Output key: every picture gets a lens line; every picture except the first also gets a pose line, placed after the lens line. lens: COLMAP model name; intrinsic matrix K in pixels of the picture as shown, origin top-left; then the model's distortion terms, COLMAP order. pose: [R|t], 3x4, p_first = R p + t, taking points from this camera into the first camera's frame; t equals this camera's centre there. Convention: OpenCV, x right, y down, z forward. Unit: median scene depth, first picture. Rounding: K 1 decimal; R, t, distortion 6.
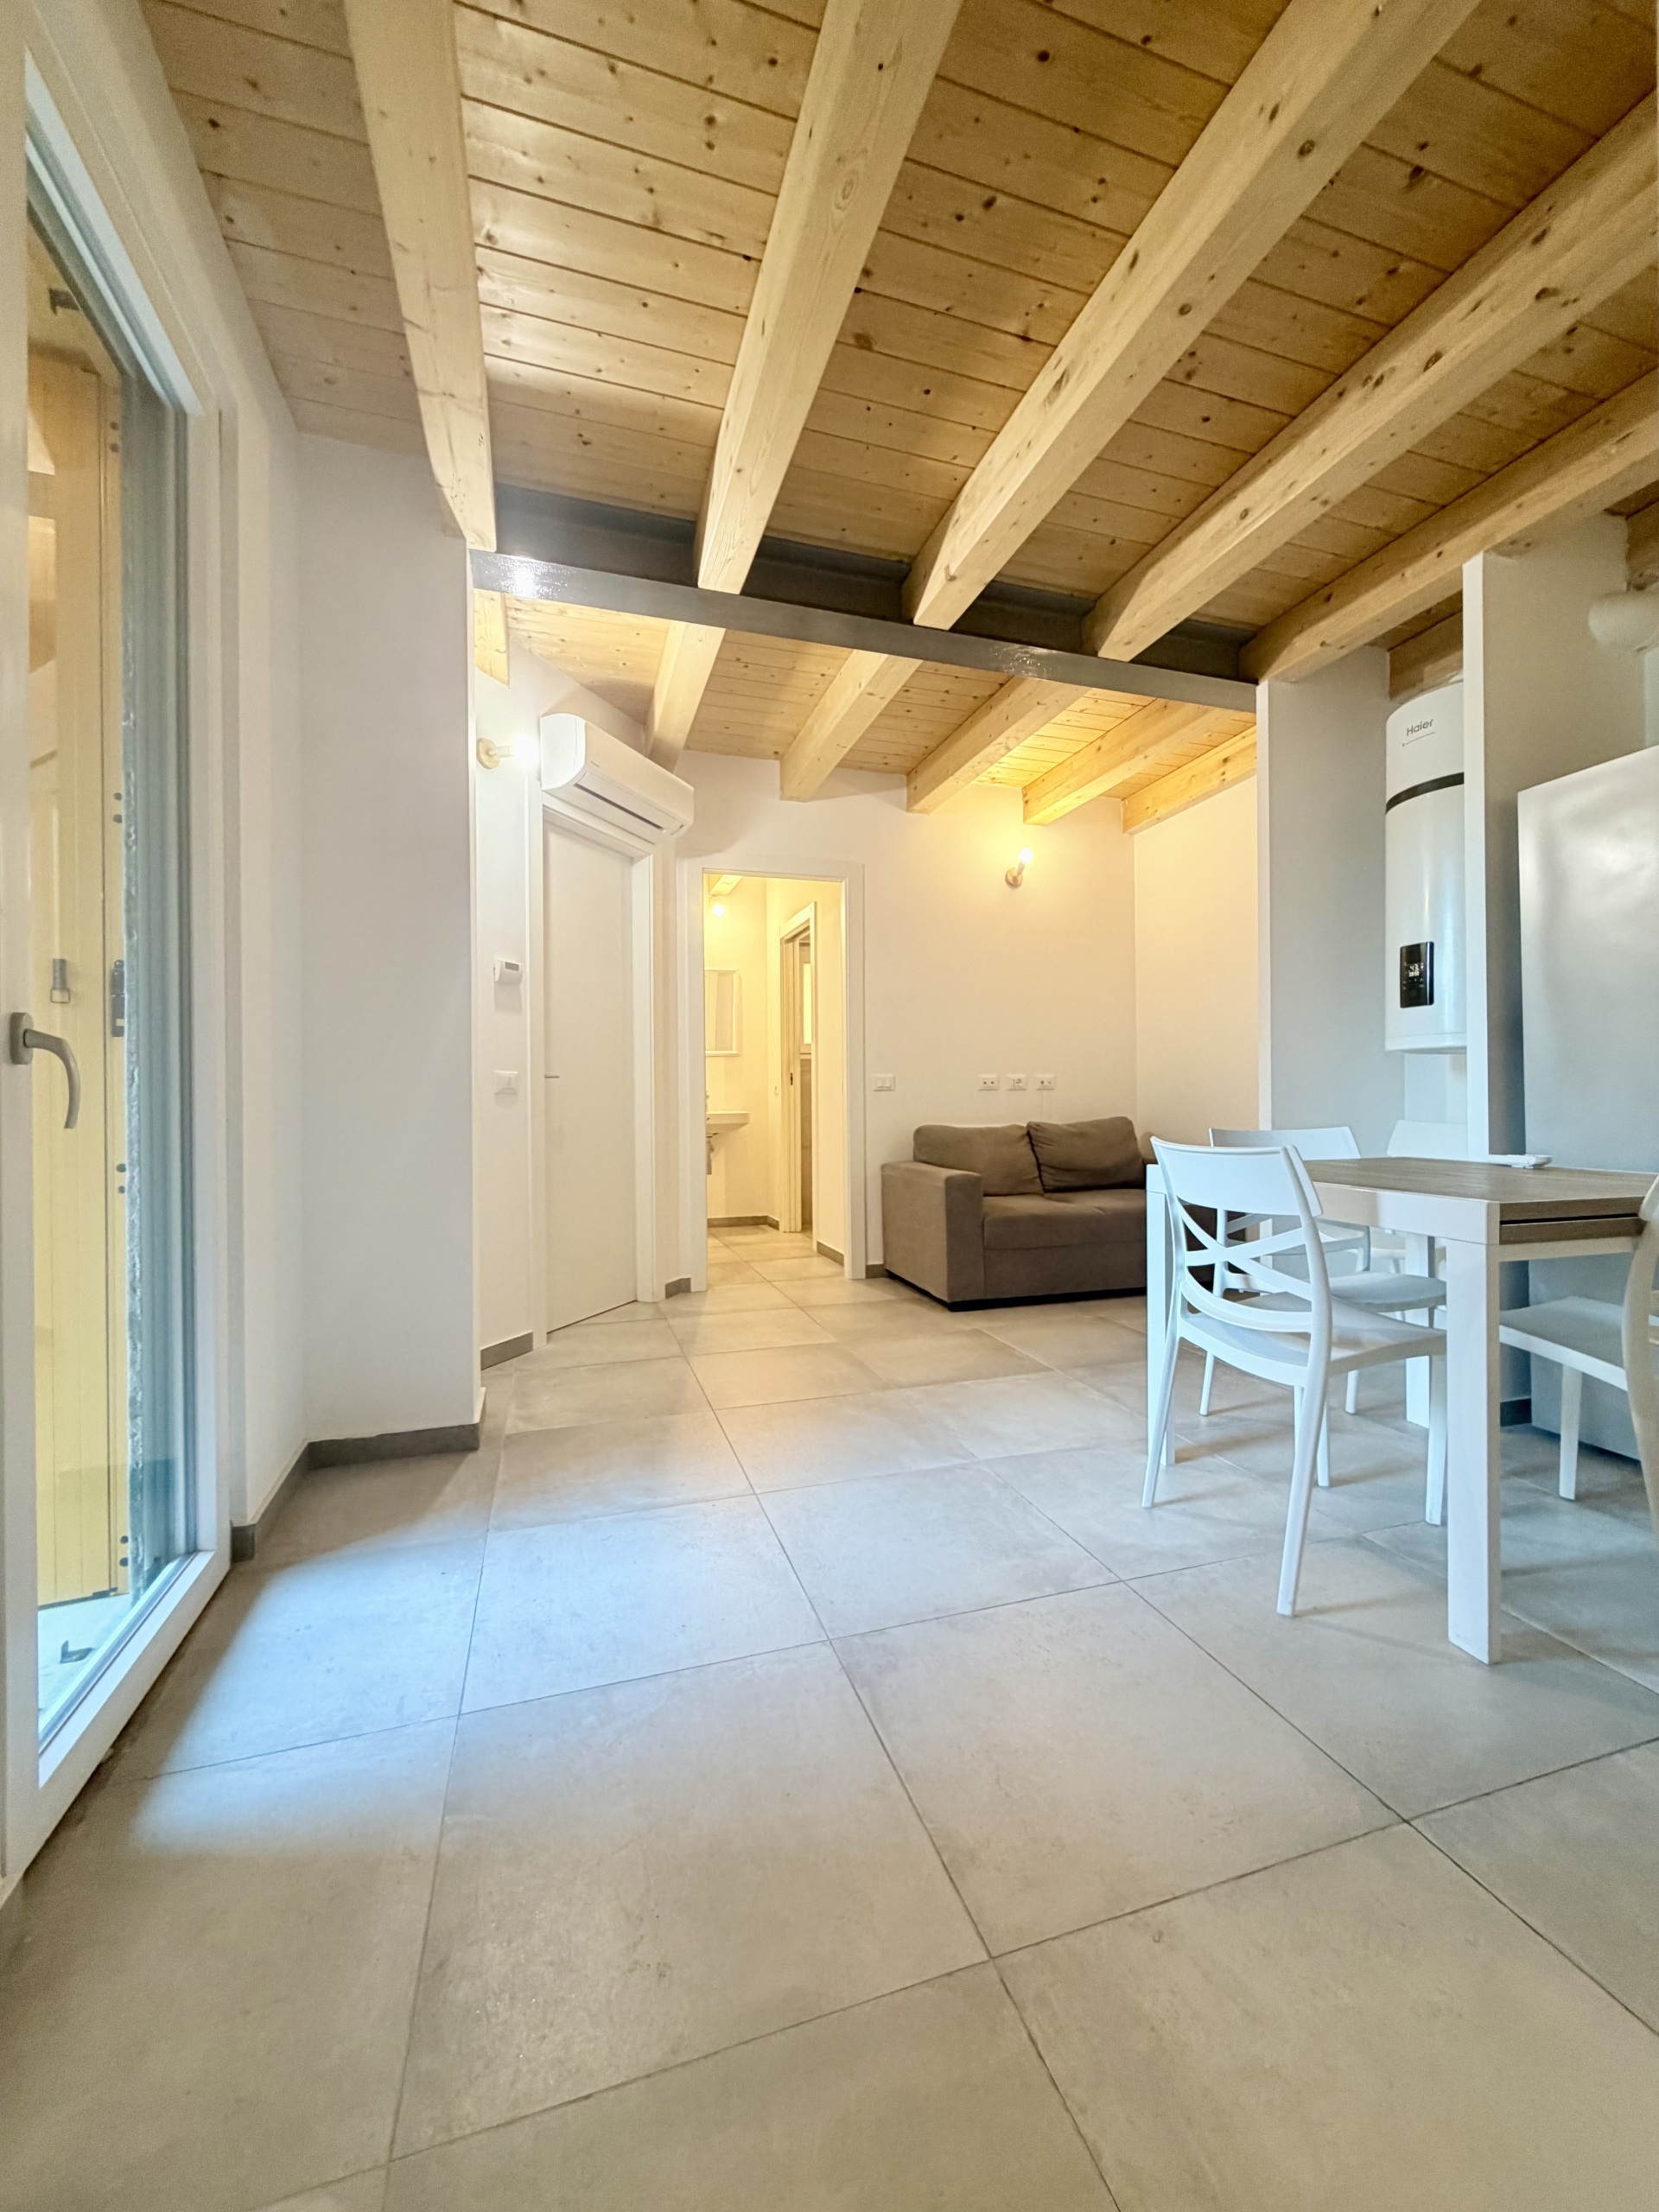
lens RADIAL K [[883.2, 0, 832.1], [0, 883.2, 1103.5], [0, 0, 1]] dist [0.000549, -0.000030]
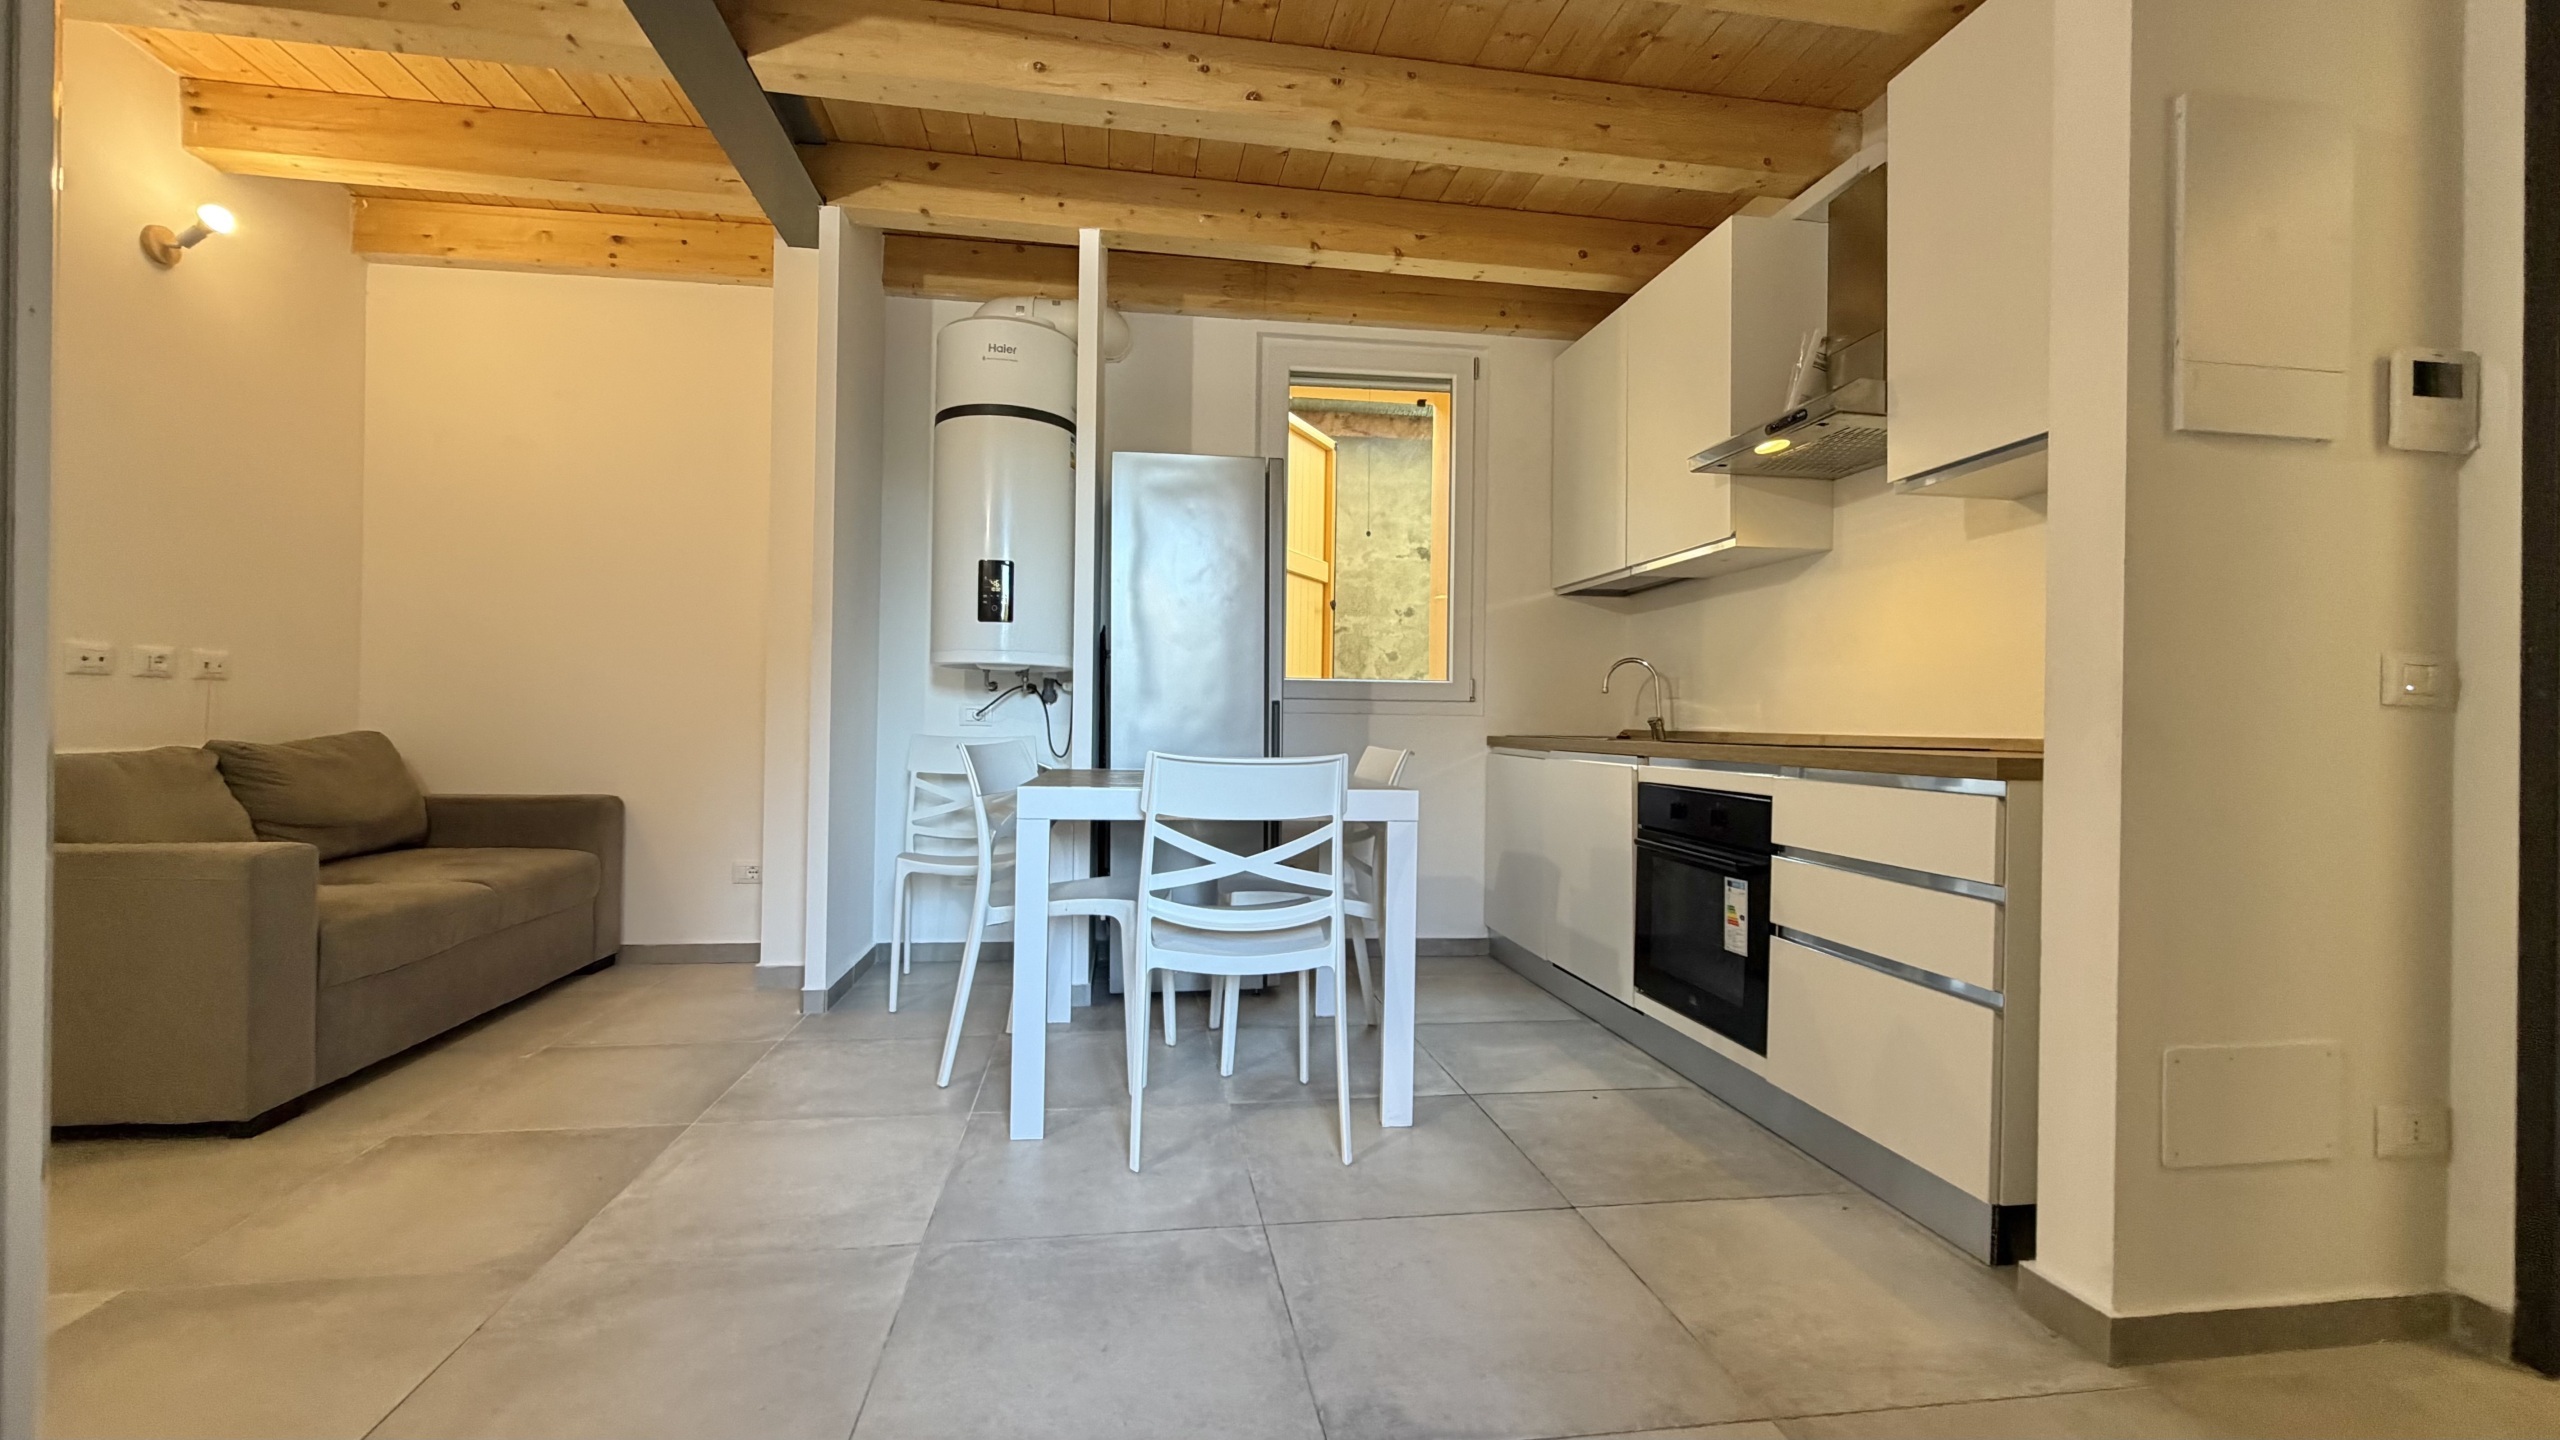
lens RADIAL K [[1023.5, 0, 1280.0], [0, 1023.5, 720.0], [0, 0, 1]] dist [0.001974, -0.000045]
pose [[0.151057, 0.011302, 0.988460, -0.544284], [-0.013520, 0.999865, -0.009366, 0.011676], [-0.988433, -0.011949, 0.151189, 0.601835]]
